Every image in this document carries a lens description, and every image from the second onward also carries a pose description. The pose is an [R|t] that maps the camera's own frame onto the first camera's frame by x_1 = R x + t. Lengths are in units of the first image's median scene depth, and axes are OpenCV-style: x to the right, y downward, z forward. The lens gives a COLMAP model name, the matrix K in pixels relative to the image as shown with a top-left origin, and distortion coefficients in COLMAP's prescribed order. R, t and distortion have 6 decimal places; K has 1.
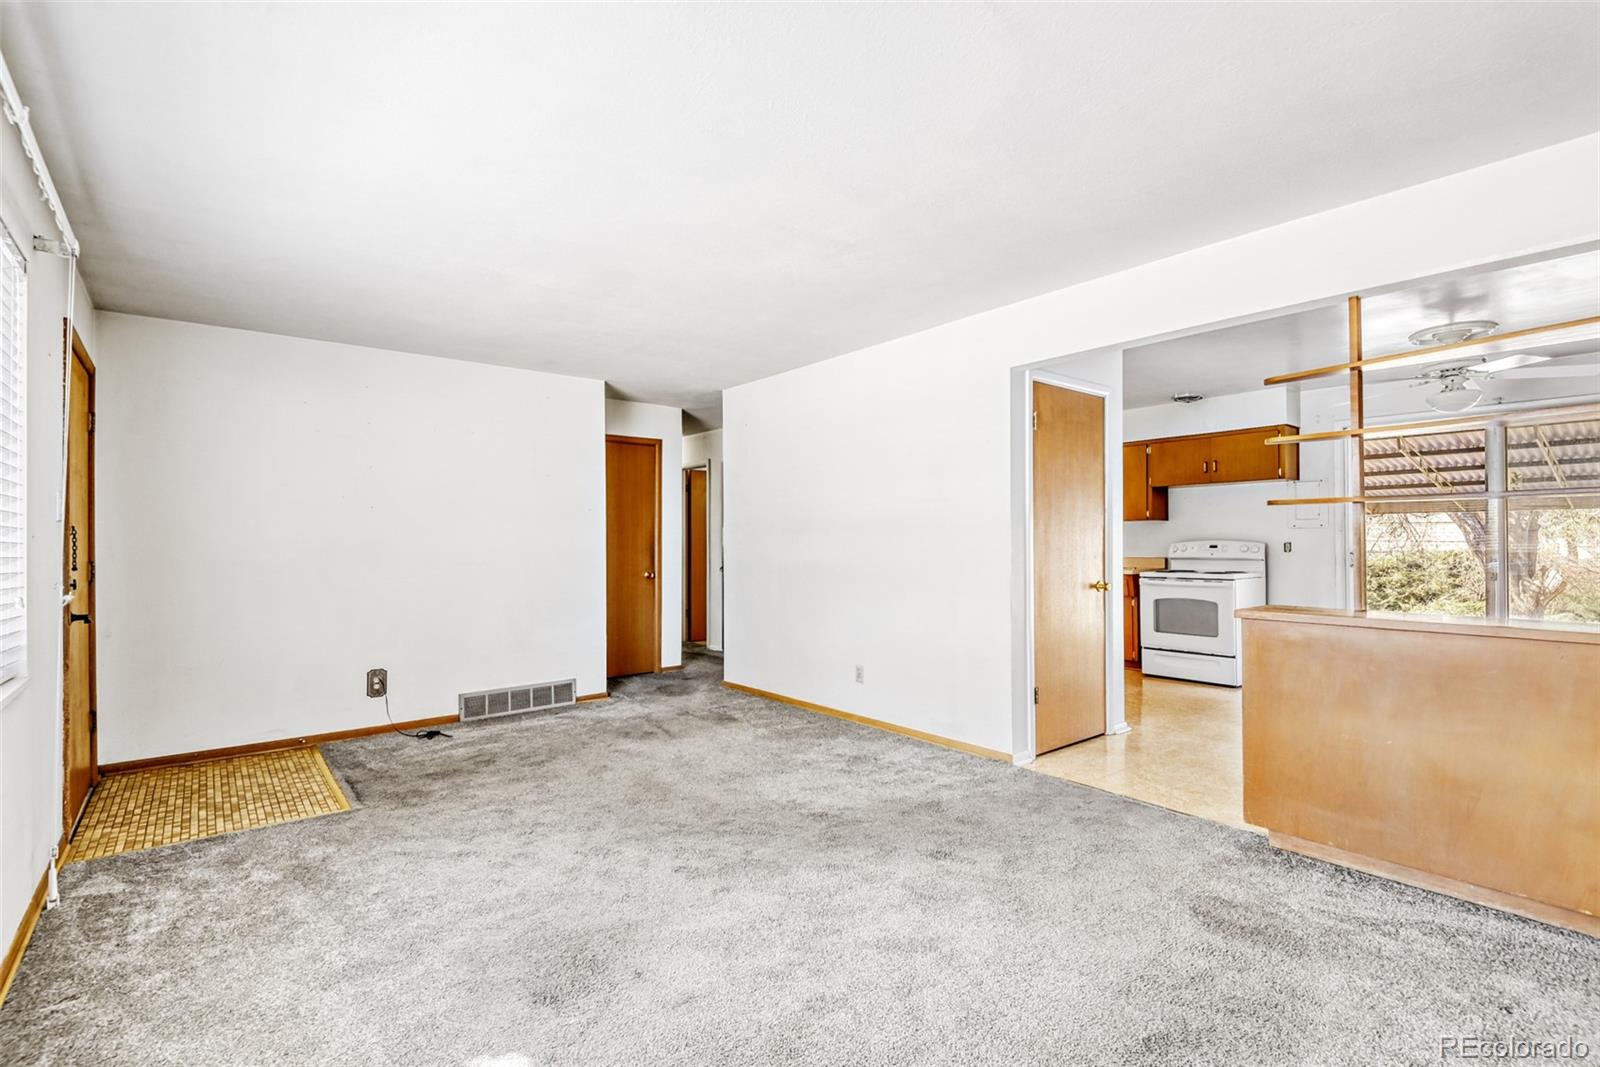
lens RADIAL K [[727.9, 0, 798.7], [0, 727.9, 538.0], [0, 0, 1]] dist [0.029779, -0.025116]
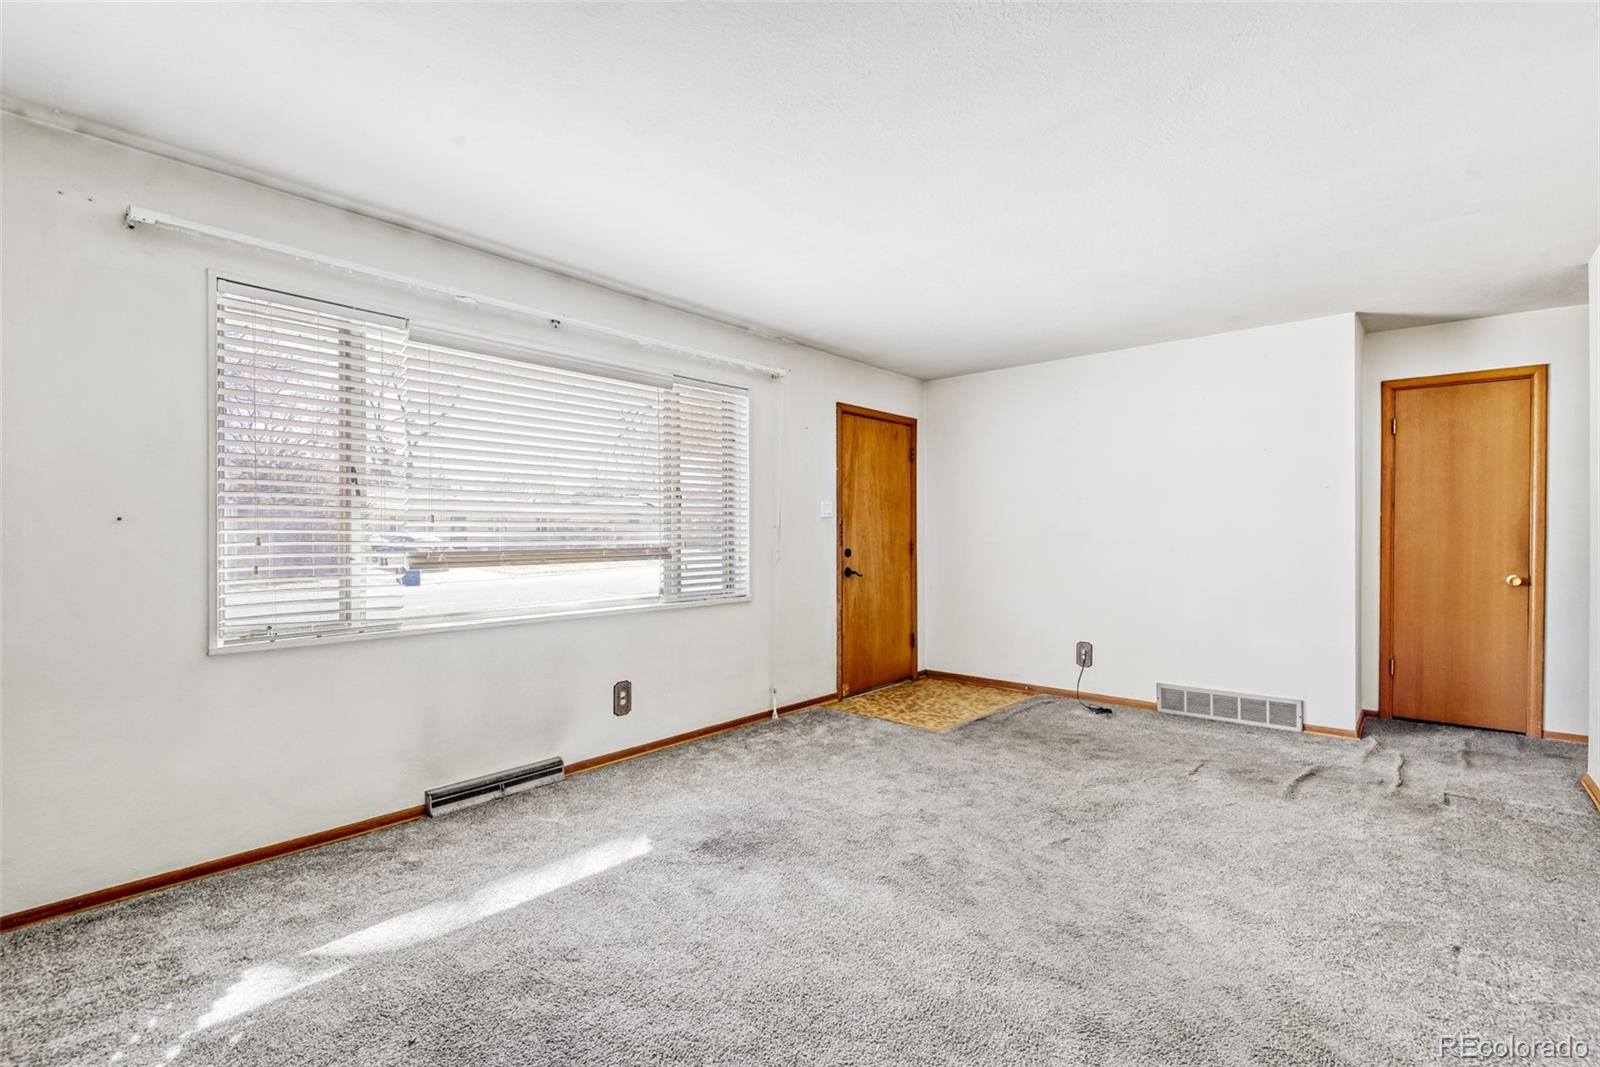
lens RADIAL K [[722.9, 0, 799.1], [0, 722.9, 532.5], [0, 0, 1]] dist [0.011111, -0.007902]
pose [[0.165907, 0.003259, -0.986136, 0.365246], [0.005593, 0.999975, 0.004246, 0.003166], [0.986126, -0.006220, 0.165884, 0.316892]]
